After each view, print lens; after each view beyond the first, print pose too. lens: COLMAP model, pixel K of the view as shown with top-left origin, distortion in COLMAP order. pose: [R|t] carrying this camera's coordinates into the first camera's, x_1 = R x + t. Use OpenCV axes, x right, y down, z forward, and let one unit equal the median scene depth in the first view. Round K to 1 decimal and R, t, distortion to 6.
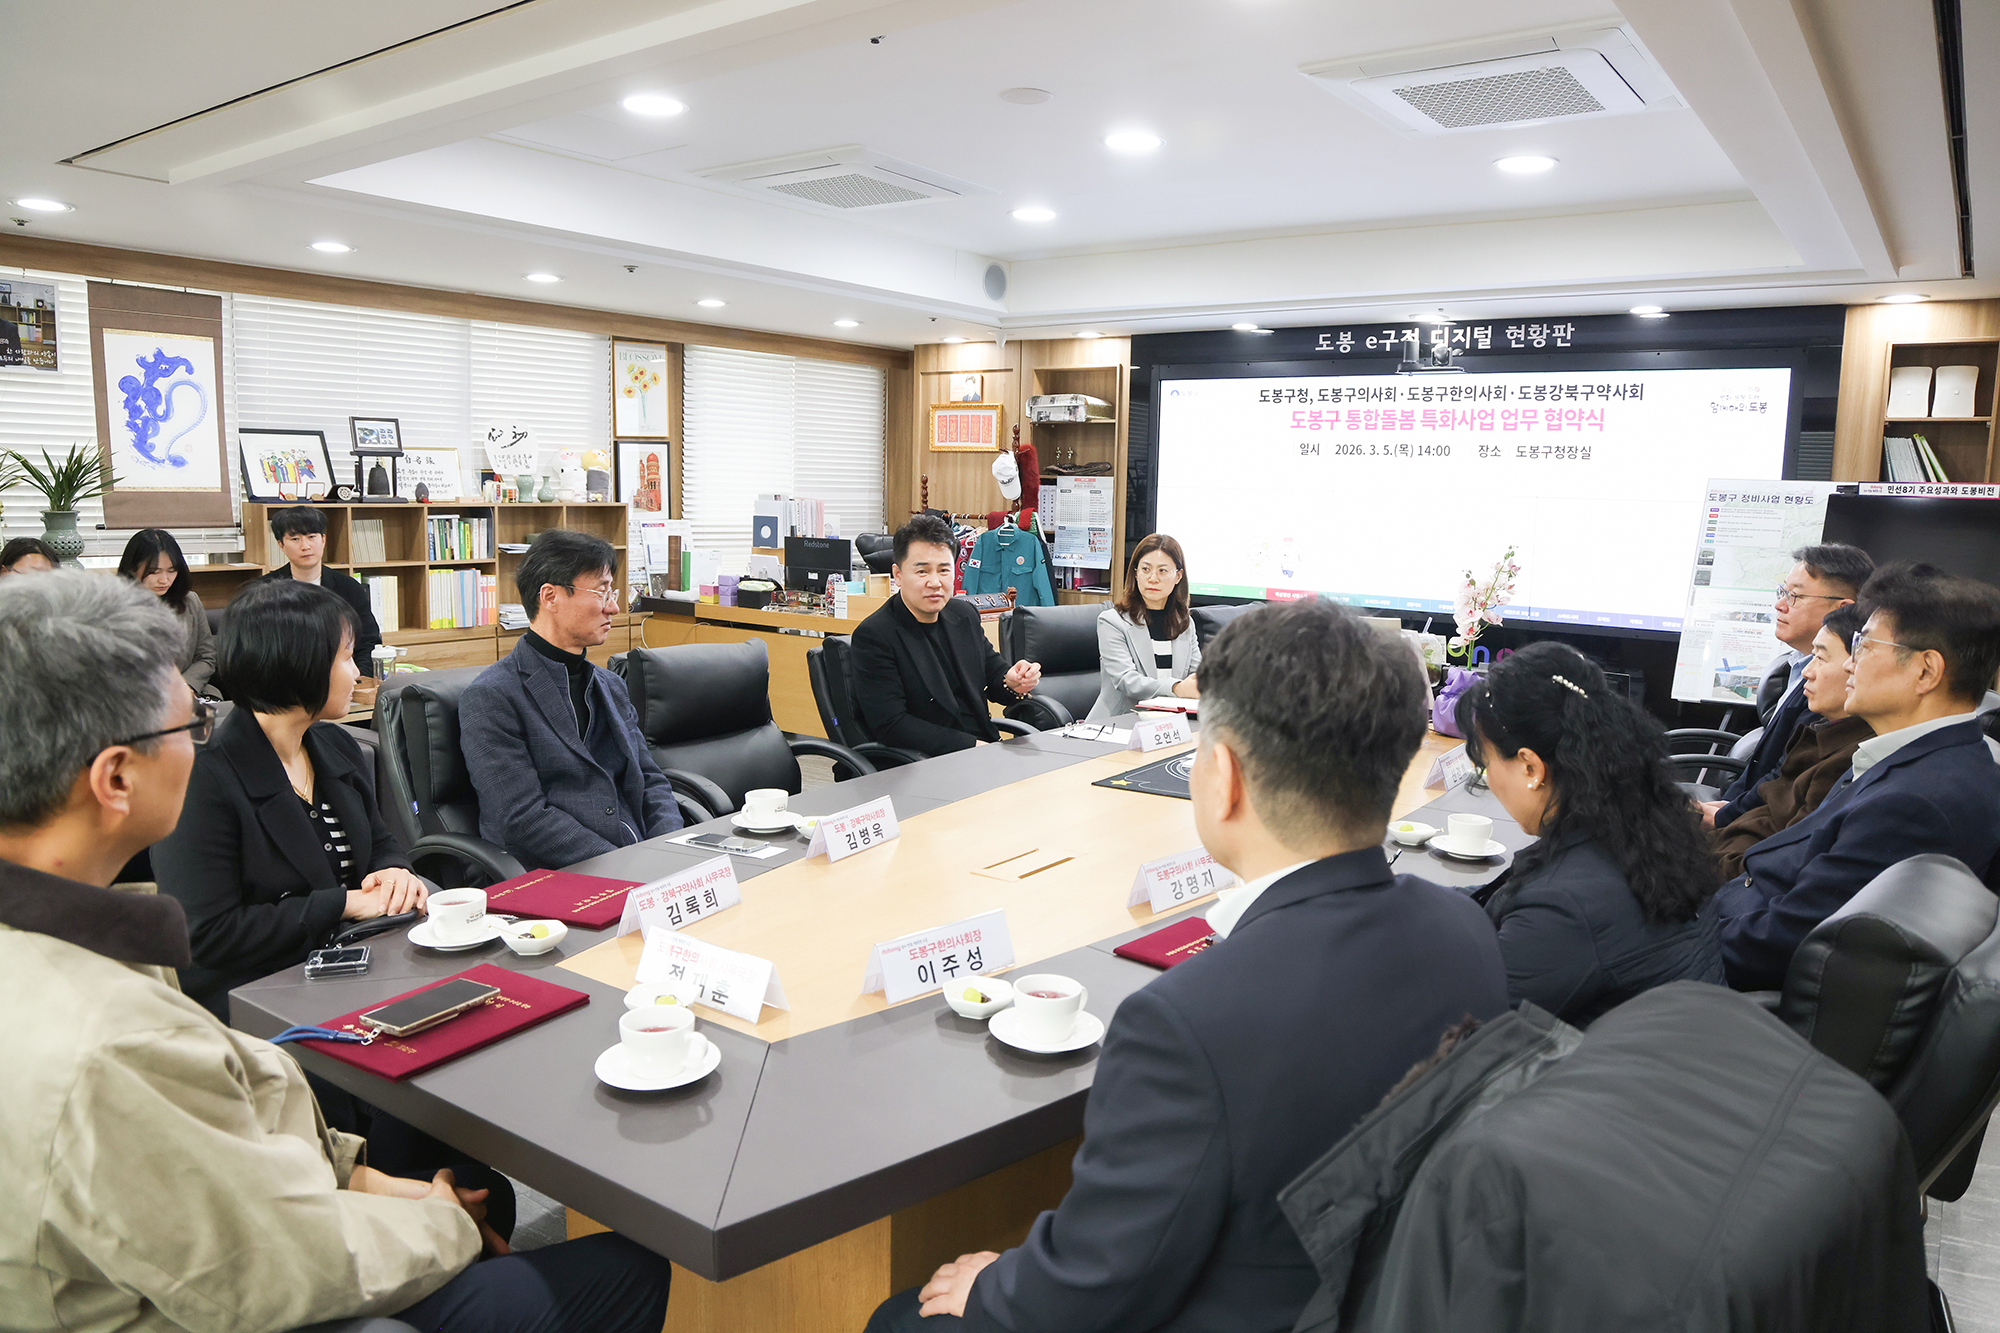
lens RADIAL K [[1374.2, 0, 999.5], [0, 1374.2, 668.3], [0, 0, 1]] dist [0.004252, 0.005904]
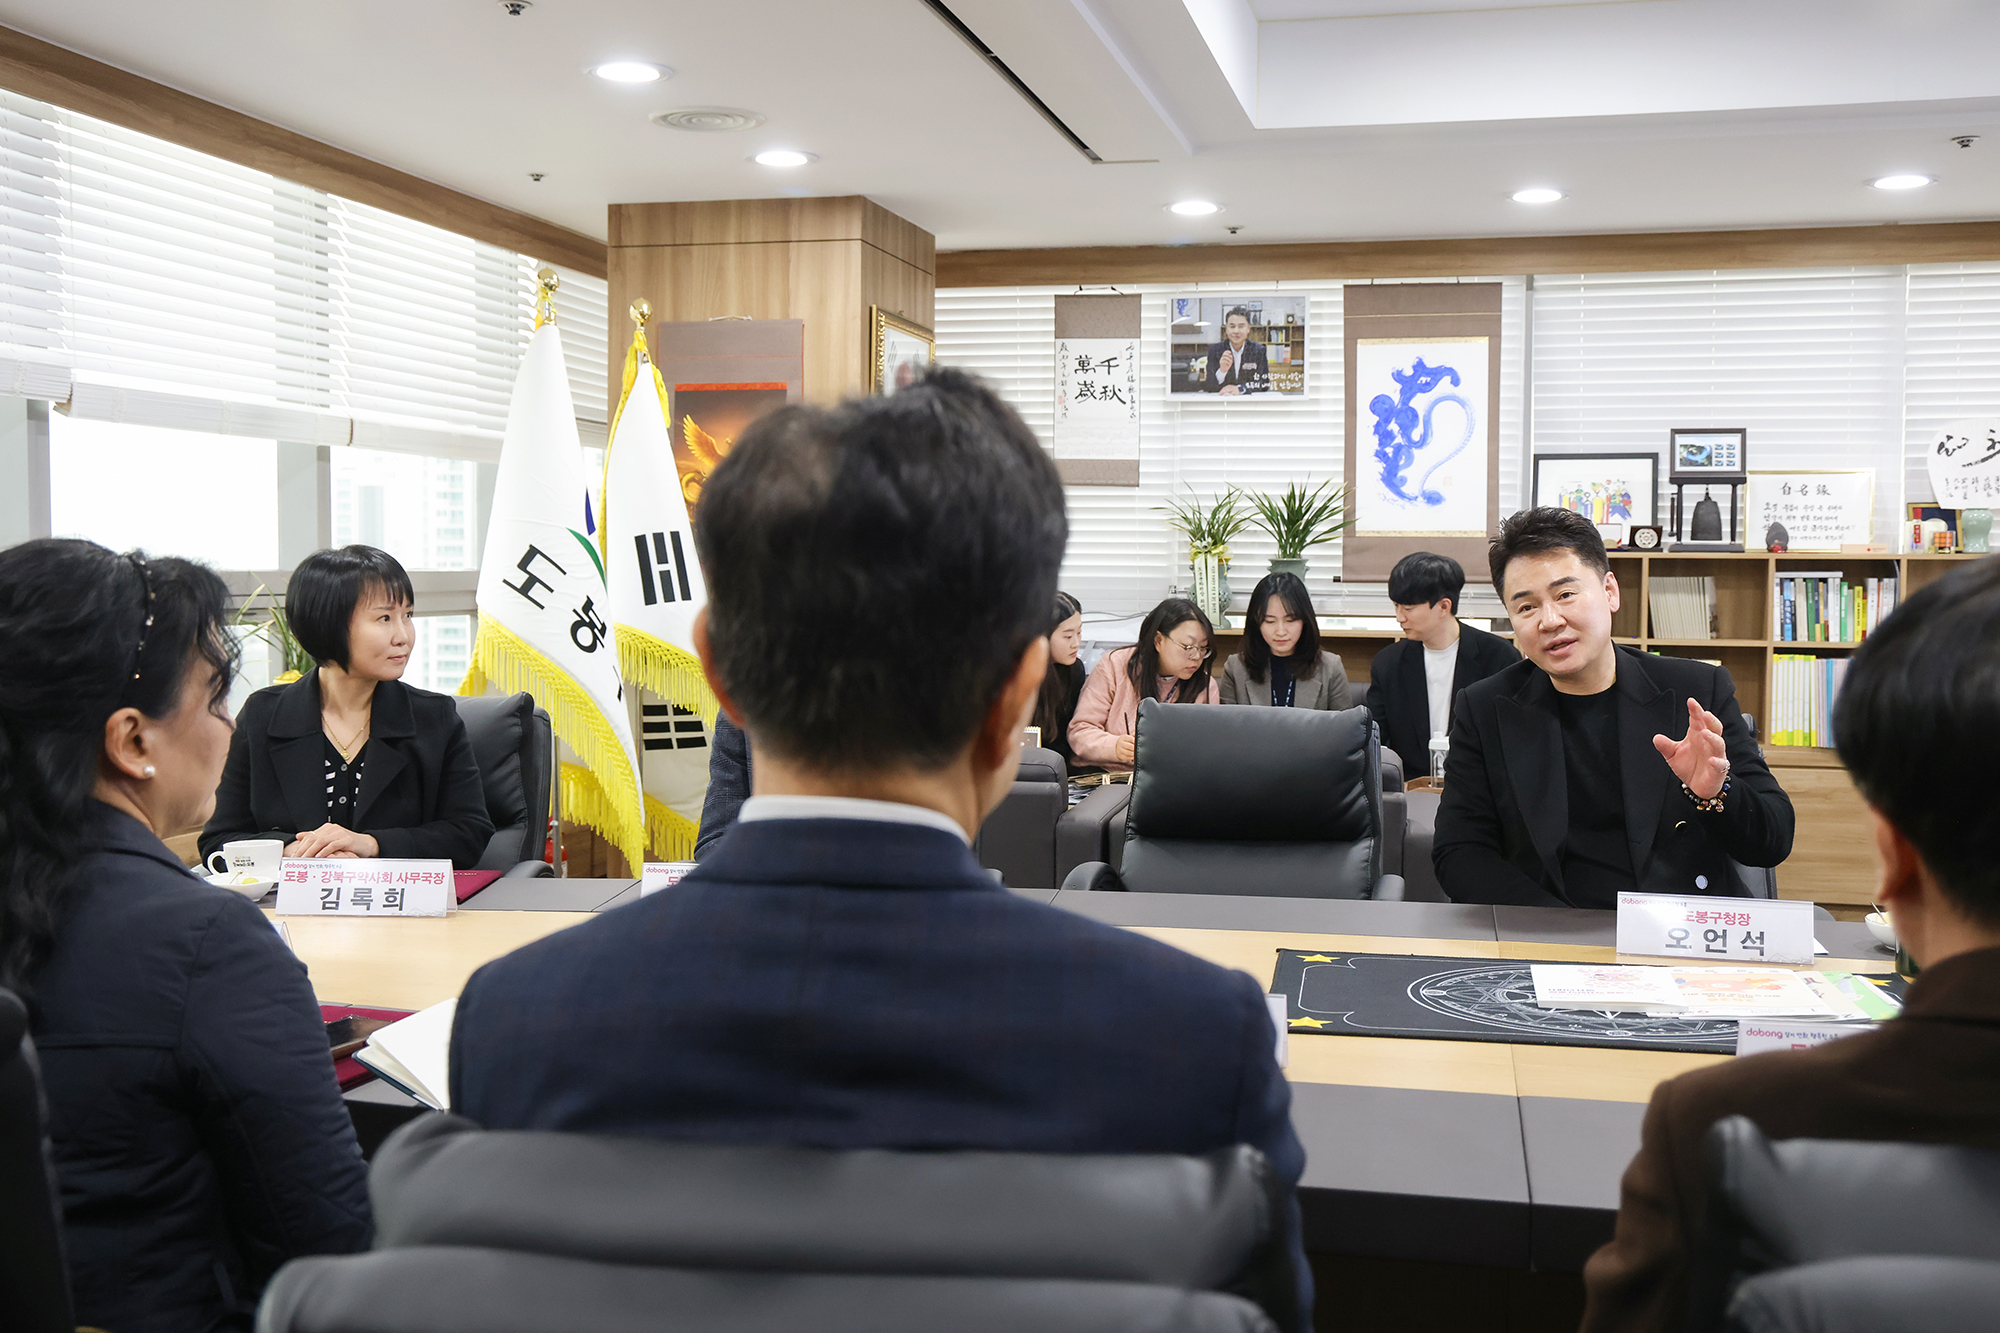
lens RADIAL K [[2053.6, 0, 1074.9], [0, 2053.6, 707.5], [0, 0, 1]] dist [0.032890, 0.000000]
pose [[0.414930, 0.059955, -0.907876, 0.398176], [-0.122090, 0.992471, 0.009742, -0.018016], [0.901624, 0.106800, 0.419126, 0.339584]]
